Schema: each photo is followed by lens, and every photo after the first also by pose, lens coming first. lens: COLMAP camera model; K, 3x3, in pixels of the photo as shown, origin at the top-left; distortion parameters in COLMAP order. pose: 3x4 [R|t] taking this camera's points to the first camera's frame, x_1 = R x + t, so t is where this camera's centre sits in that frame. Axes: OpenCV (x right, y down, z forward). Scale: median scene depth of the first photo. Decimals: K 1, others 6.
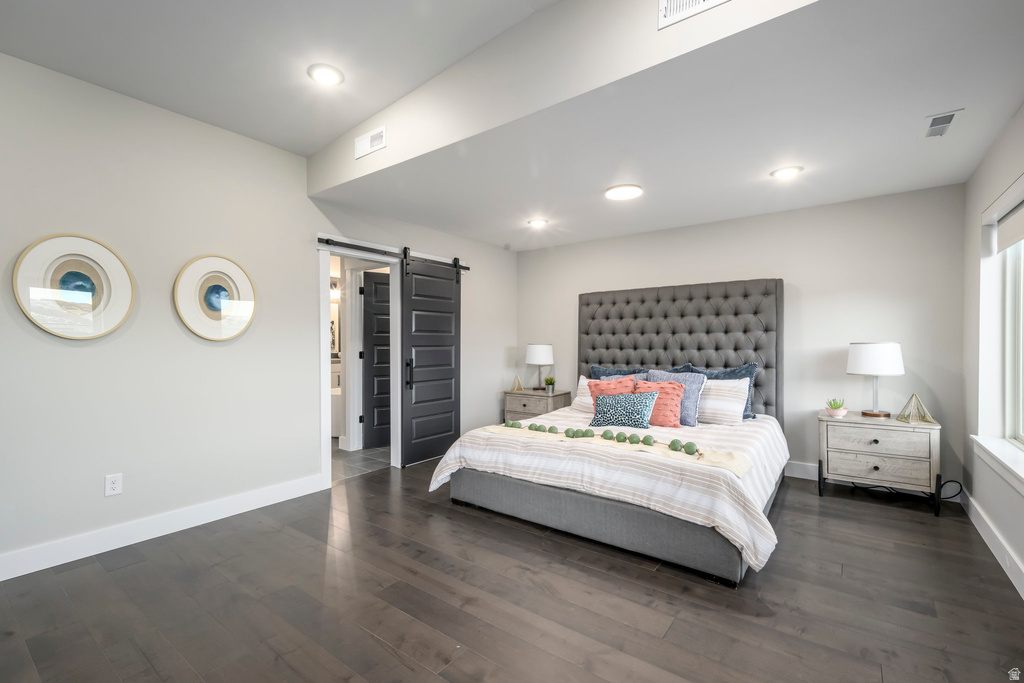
lens RADIAL K [[451.0, 0, 514.8], [0, 451.0, 341.4], [0, 0, 1]] dist [0.013167, -0.000612]
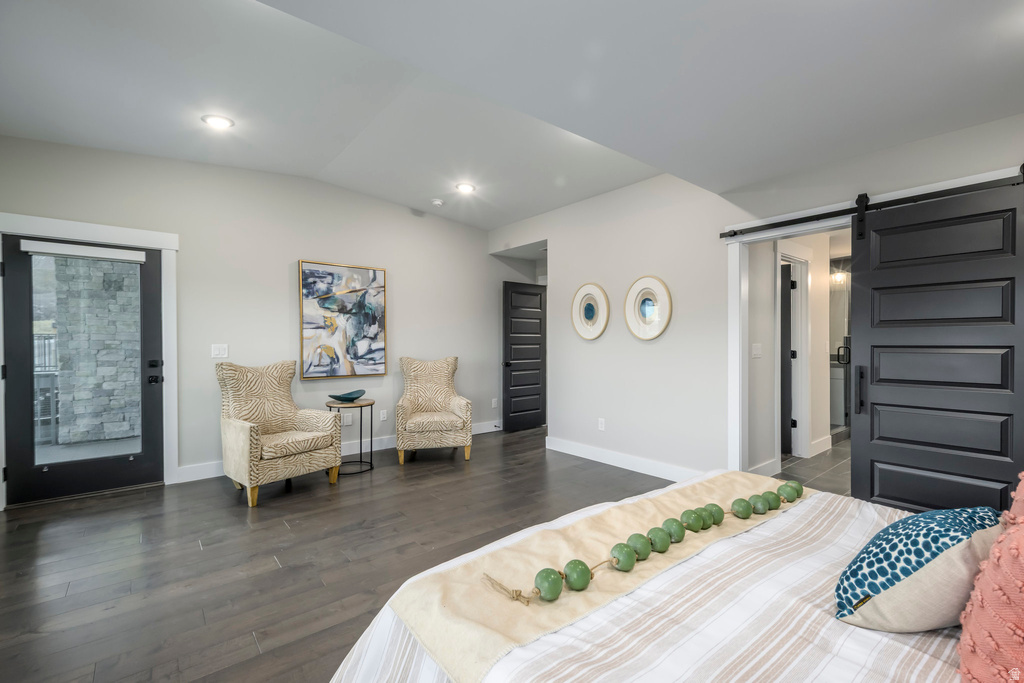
lens RADIAL K [[451.0, 0, 514.8], [0, 451.0, 341.4], [0, 0, 1]] dist [0.013167, -0.000612]
pose [[-0.238071, 0.000156, -0.971248, 0.460351], [0.004338, 0.999990, -0.000903, 0.001377], [0.971238, -0.004428, -0.238069, 0.599450]]
